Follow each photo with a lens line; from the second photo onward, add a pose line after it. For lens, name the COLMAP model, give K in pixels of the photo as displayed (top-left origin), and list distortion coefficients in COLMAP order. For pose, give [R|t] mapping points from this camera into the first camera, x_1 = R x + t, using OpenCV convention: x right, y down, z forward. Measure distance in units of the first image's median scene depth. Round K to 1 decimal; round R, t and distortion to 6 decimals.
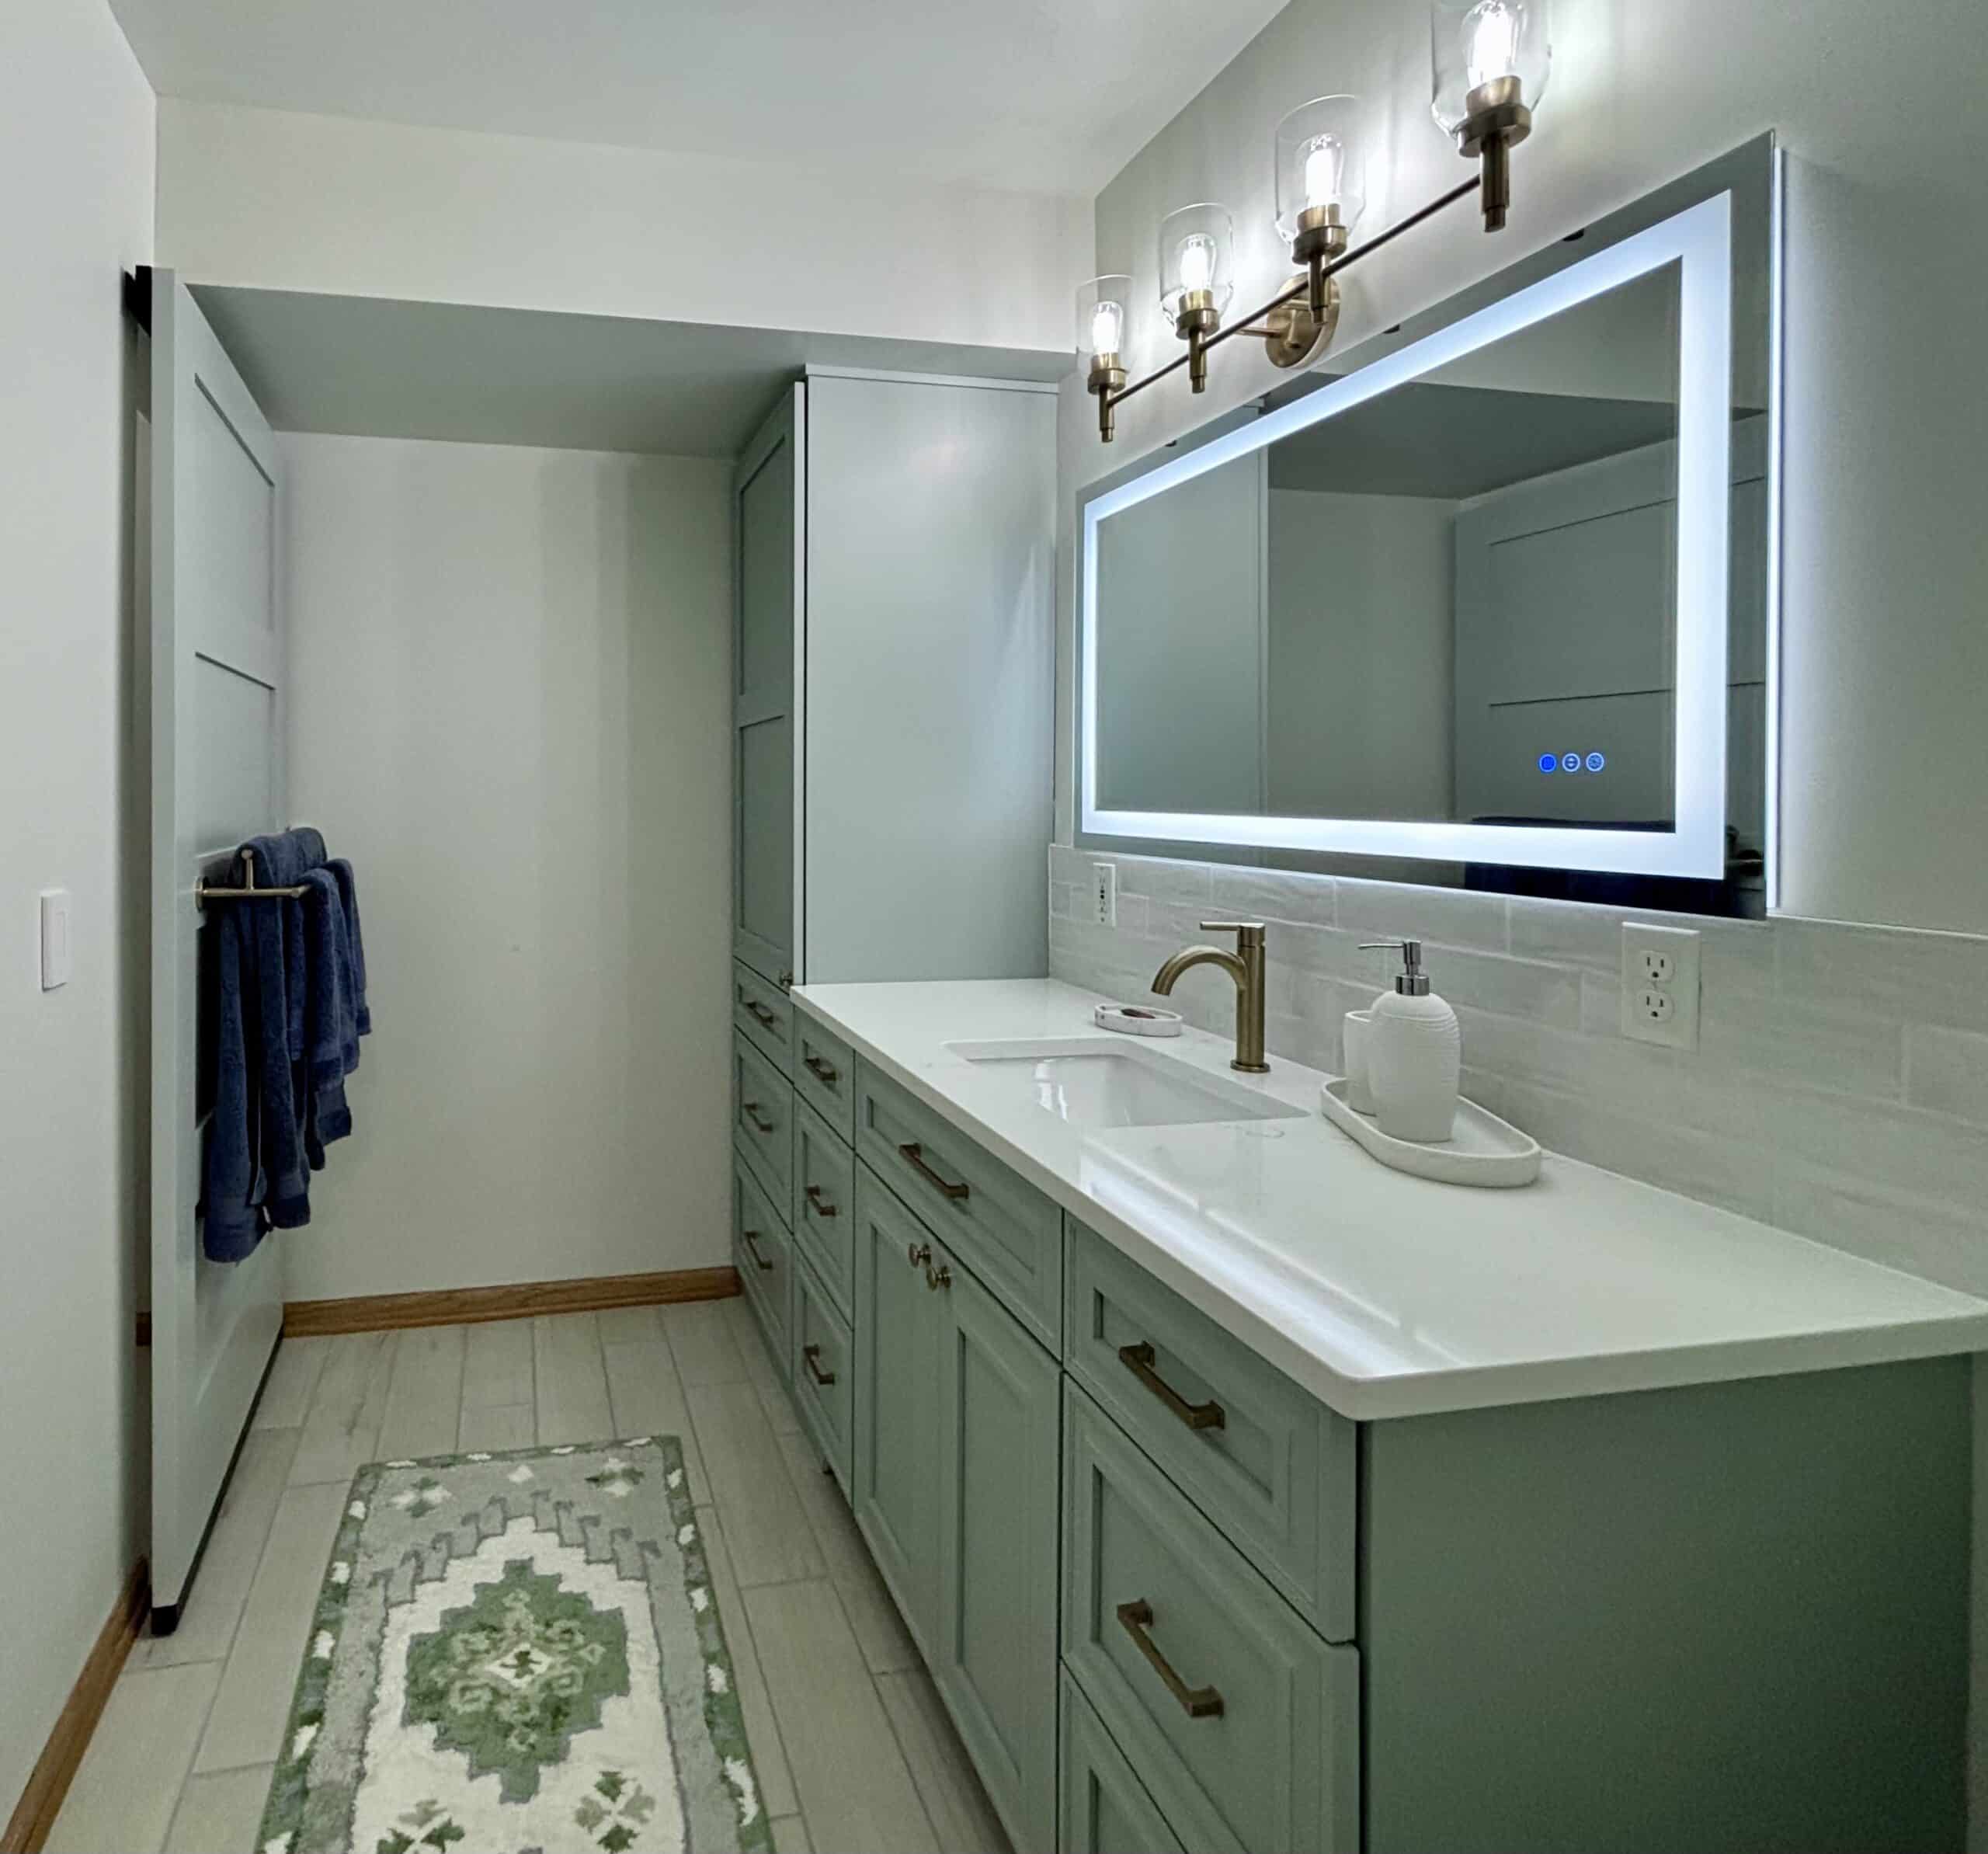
lens RADIAL K [[1070.6, 0, 691.4], [0, 1070.6, 805.8], [0, 0, 1]] dist [-0.026388, 0.021149]
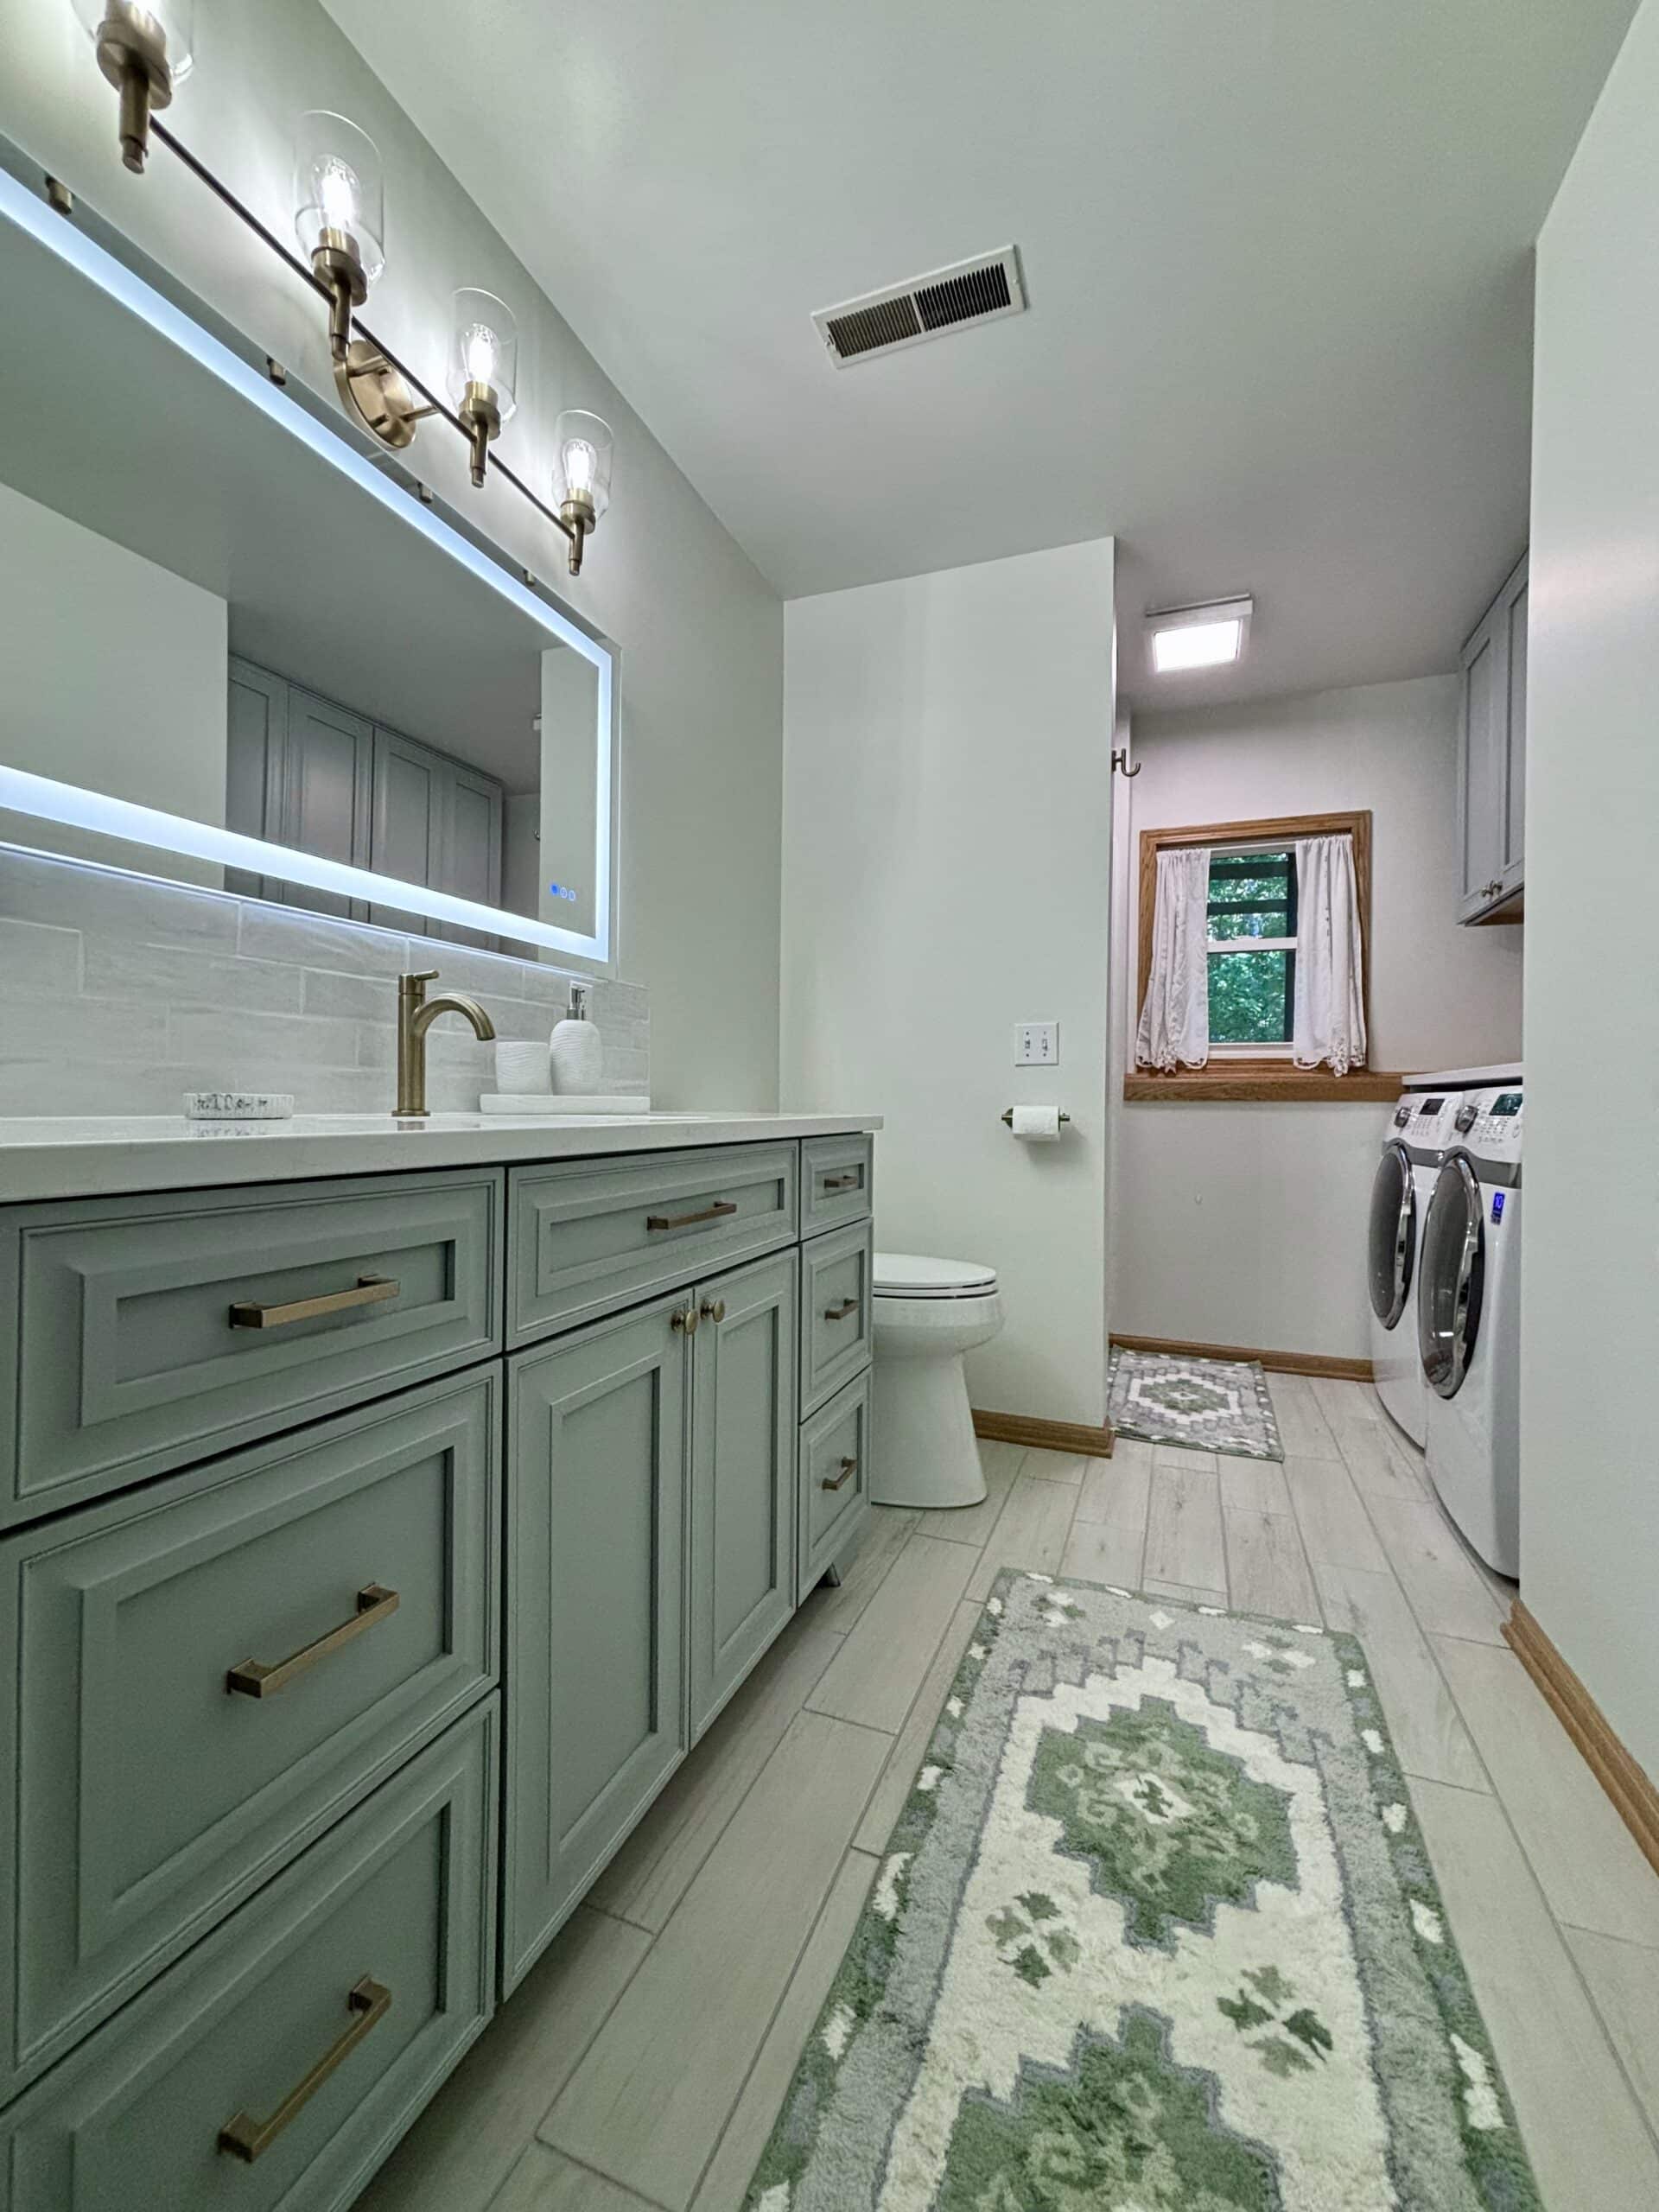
lens RADIAL K [[893.1, 0, 832.7], [0, 893.1, 1108.4], [0, 0, 1]] dist [0.002300, 0.000179]
pose [[-0.858187, -0.012118, 0.513195, -0.240588], [-0.004477, 0.999860, 0.016122, 0.199462], [-0.513318, 0.011538, -0.858121, 1.369668]]
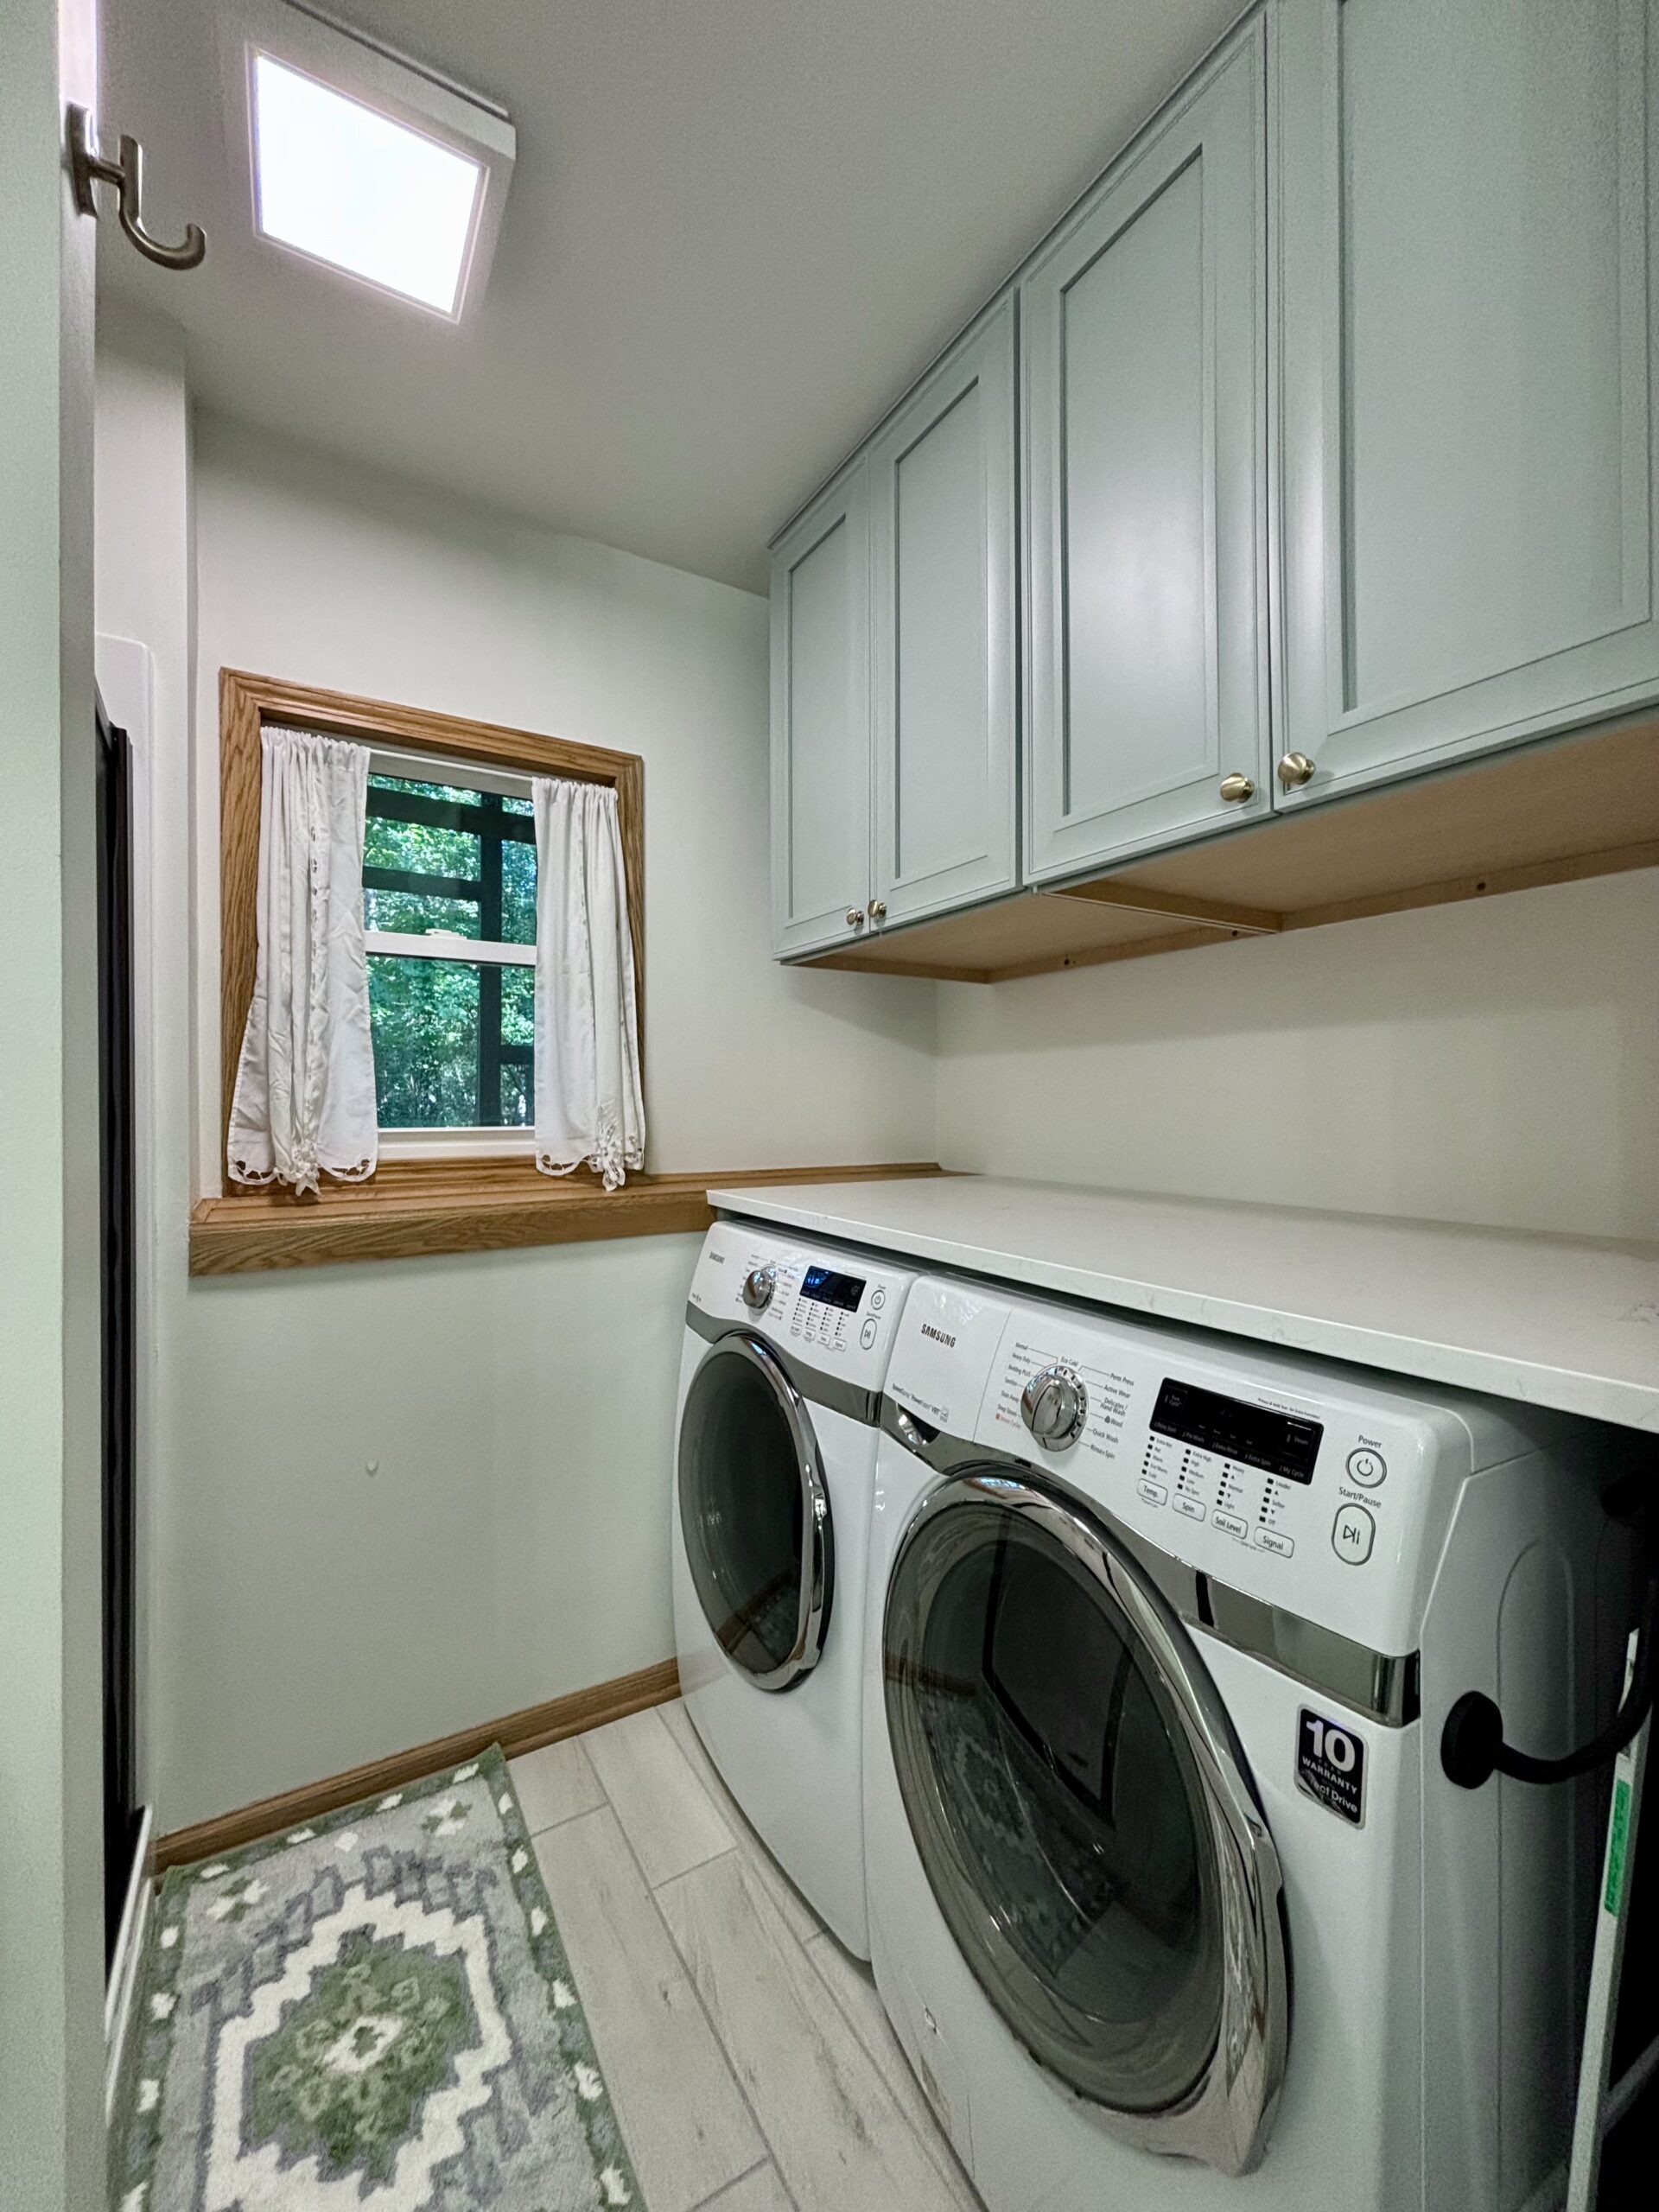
lens RADIAL K [[897.8, 0, 831.6], [0, 897.8, 1096.3], [0, 0, 1]] dist [0.002829, -0.000452]
pose [[-0.928717, 0.003164, -0.370775, -0.207514], [-0.001867, 0.999911, 0.013210, 0.172248], [0.370784, 0.012961, -0.928629, 1.210530]]
